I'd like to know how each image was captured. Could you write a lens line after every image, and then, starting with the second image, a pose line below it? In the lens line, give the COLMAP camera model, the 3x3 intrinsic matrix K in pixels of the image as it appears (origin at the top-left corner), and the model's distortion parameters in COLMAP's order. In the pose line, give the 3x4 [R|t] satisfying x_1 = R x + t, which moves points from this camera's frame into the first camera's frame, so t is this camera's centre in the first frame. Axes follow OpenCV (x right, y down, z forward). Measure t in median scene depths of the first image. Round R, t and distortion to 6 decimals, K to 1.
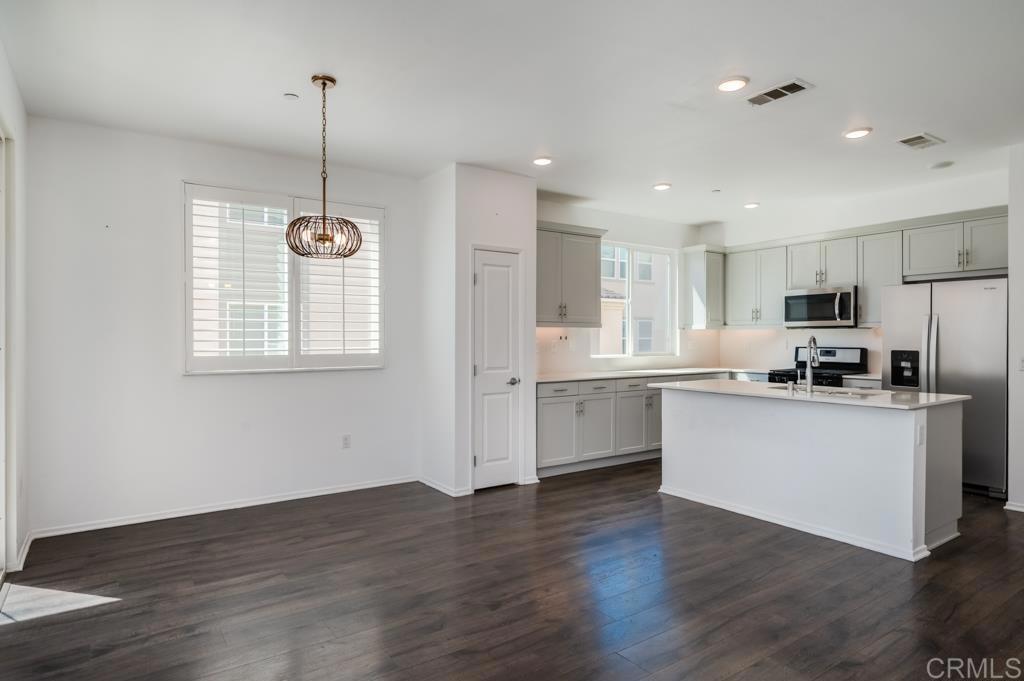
lens RADIAL K [[580.7, 0, 507.1], [0, 580.7, 341.1], [0, 0, 1]] dist [0.003247, 0.000289]
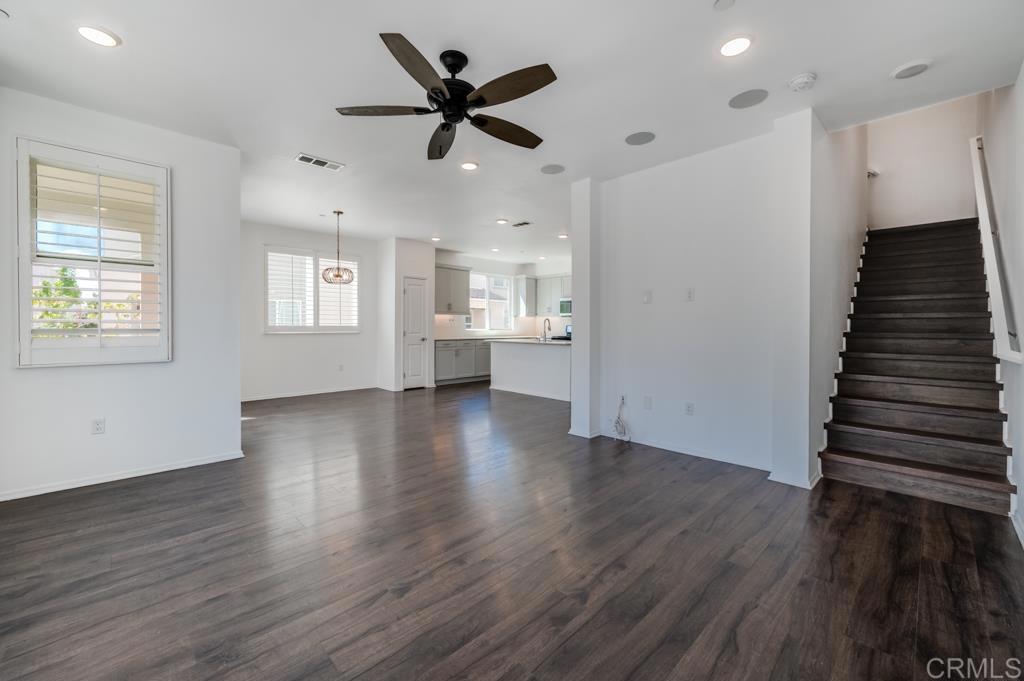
lens RADIAL K [[409.0, 0, 511.0], [0, 409.0, 329.8], [0, 0, 1]] dist [0.010684, -0.000151]
pose [[0.985780, 0.003591, 0.168003, 0.077688], [-0.004204, 0.999986, 0.003292, 0.028619], [-0.167988, -0.003952, 0.985781, -0.552256]]
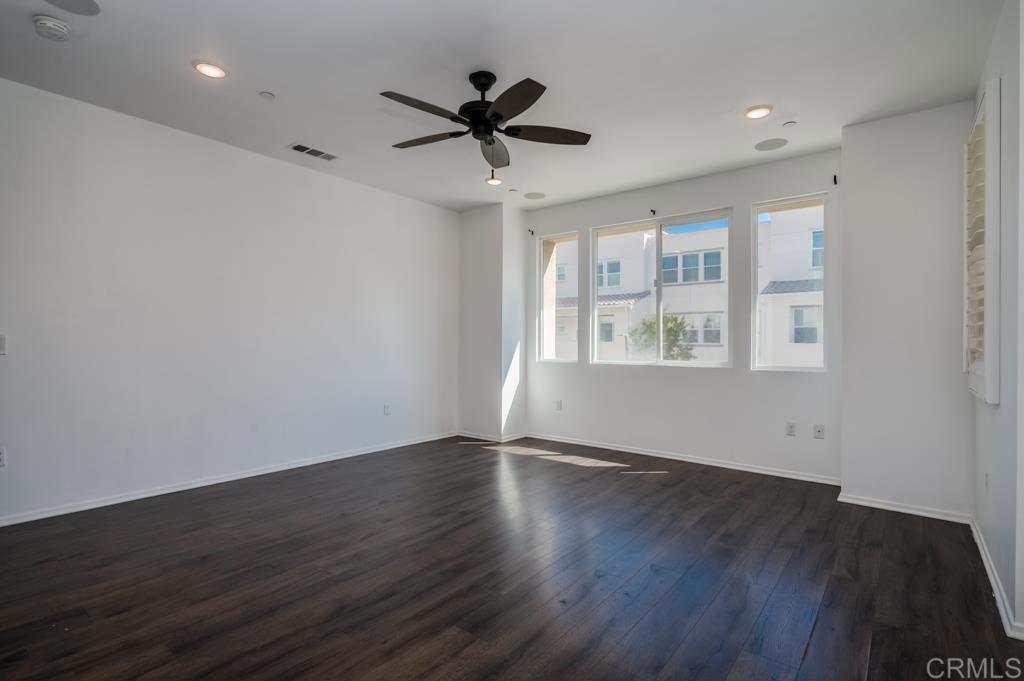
lens RADIAL K [[493.4, 0, 513.0], [0, 493.4, 340.0], [0, 0, 1]] dist [0.000897, 0.000047]
pose [[-0.956436, -0.003437, -0.291923, 0.227068], [-0.004105, 0.999990, 0.001676, 0.023952], [0.291915, 0.002802, -0.956440, 0.509457]]
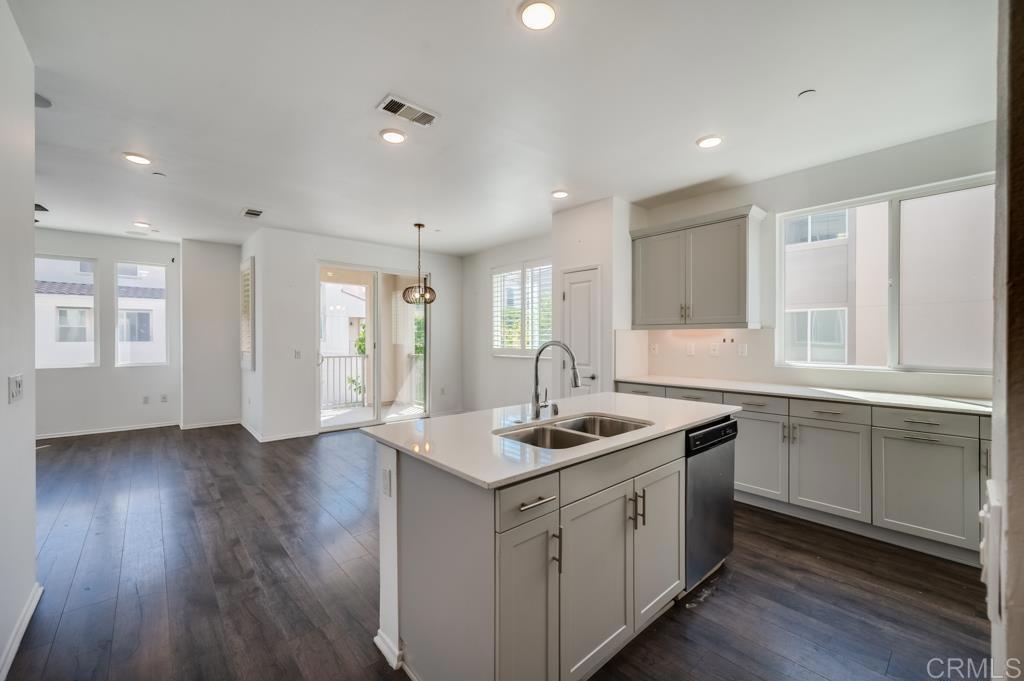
lens RADIAL K [[409.0, 0, 508.7], [0, 409.0, 338.9], [0, 0, 1]] dist [0.010684, -0.000151]
pose [[0.117717, 0.004333, -0.993038, 0.840555], [-0.005451, 0.999978, 0.003717, -0.011541], [0.993032, 0.004976, 0.117738, 0.748863]]
